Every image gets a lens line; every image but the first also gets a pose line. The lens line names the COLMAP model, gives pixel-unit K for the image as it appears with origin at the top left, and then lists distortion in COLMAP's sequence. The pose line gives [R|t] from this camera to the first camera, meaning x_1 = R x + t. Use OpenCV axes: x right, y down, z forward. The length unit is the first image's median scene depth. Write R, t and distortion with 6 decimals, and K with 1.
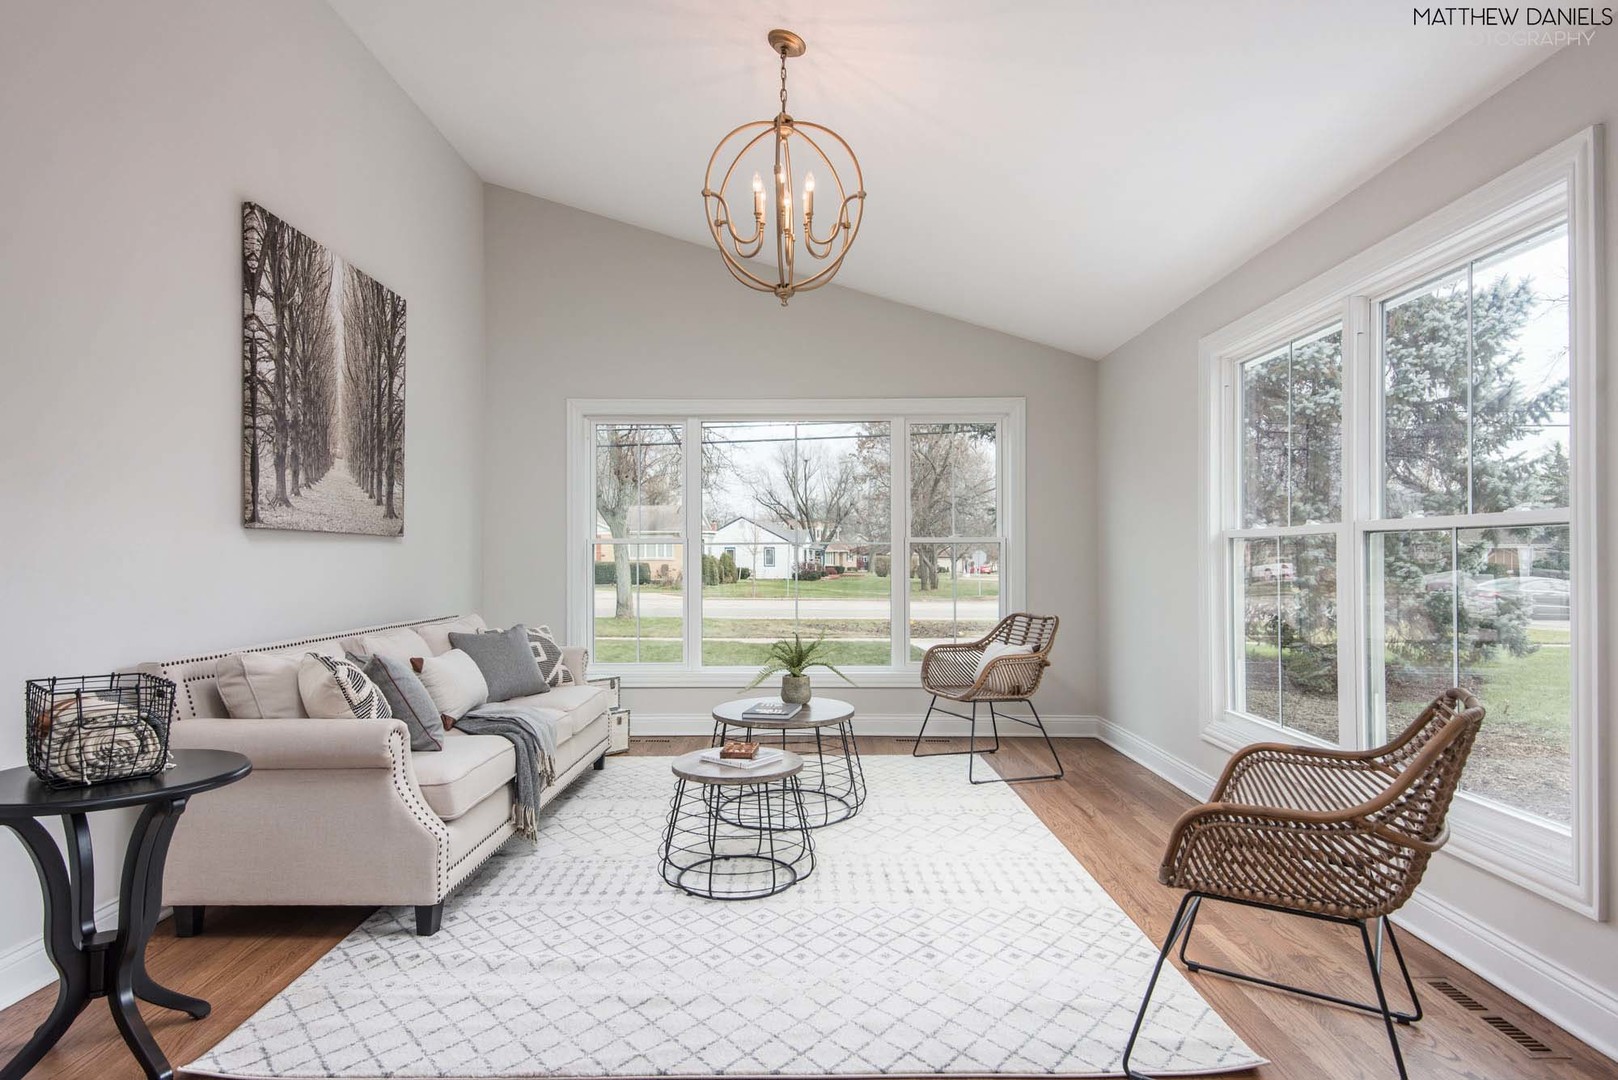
lens RADIAL K [[865.7, 0, 812.6], [0, 865.7, 542.8], [0, 0, 1]] dist [0.019279, -0.001627]
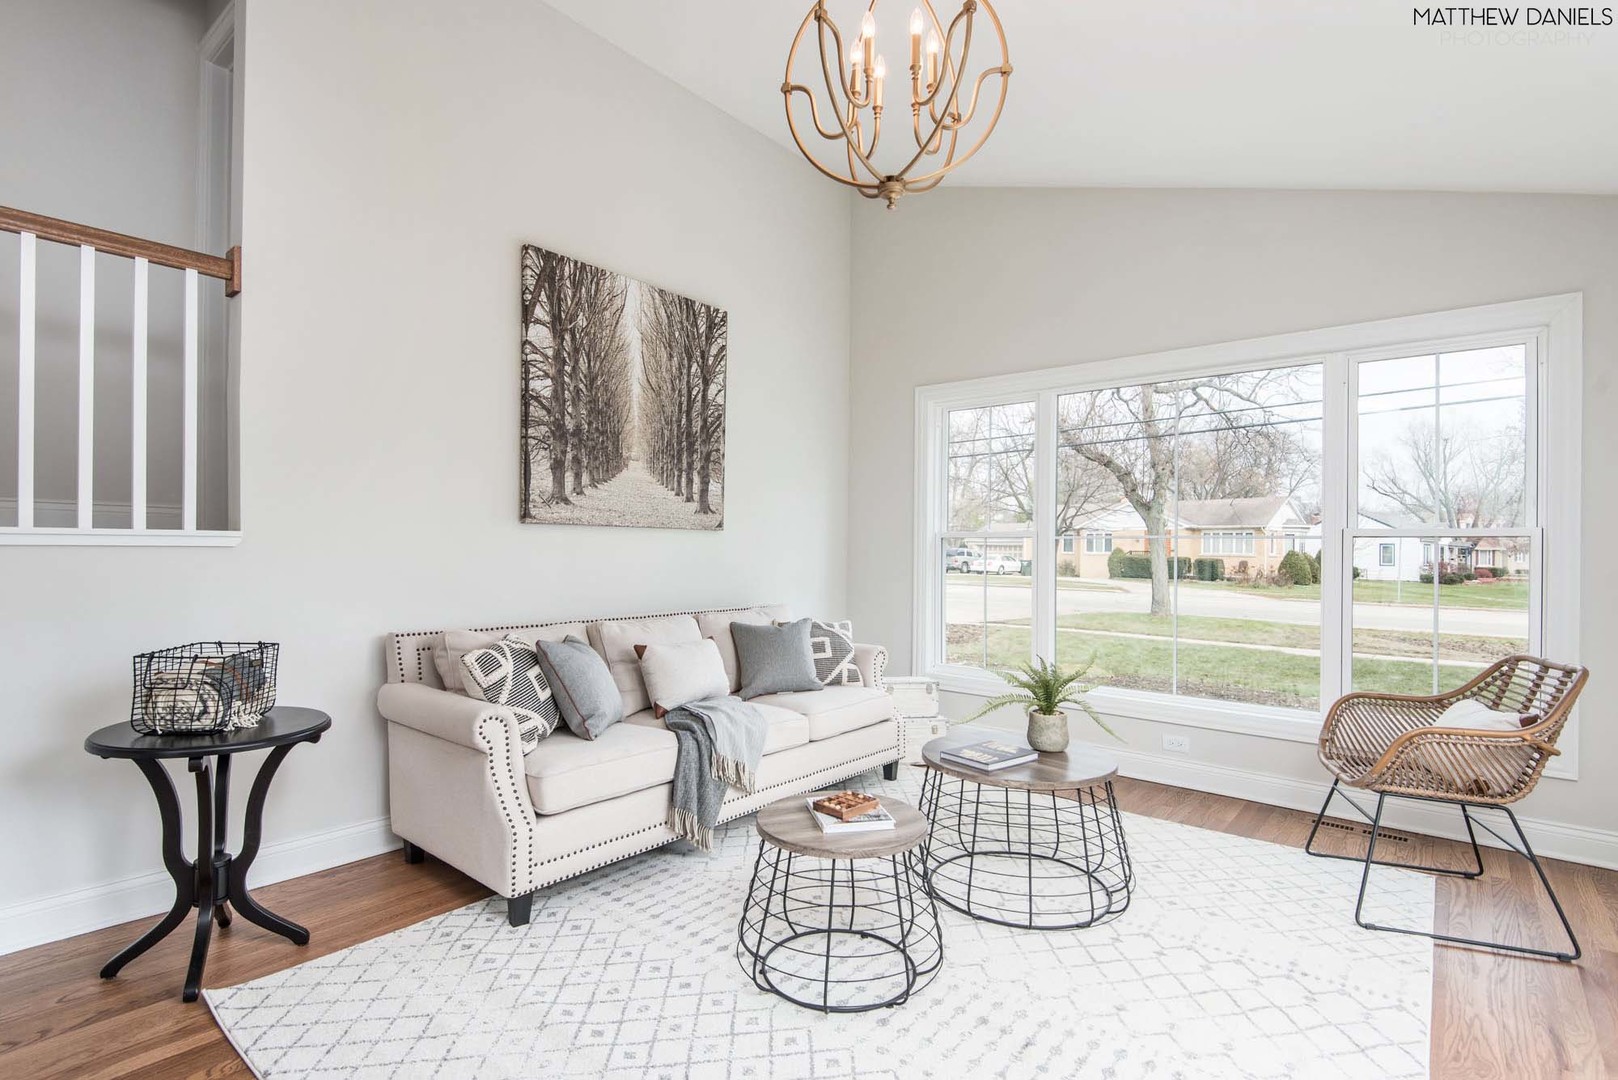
lens RADIAL K [[789.0, 0, 803.6], [0, 789.0, 547.6], [0, 0, 1]] dist [0.022489, -0.006121]
pose [[0.769376, 0.009296, -0.638728, 0.291733], [-0.001611, 0.999919, 0.012611, 0.001771], [0.638794, -0.008674, 0.769329, 0.376733]]
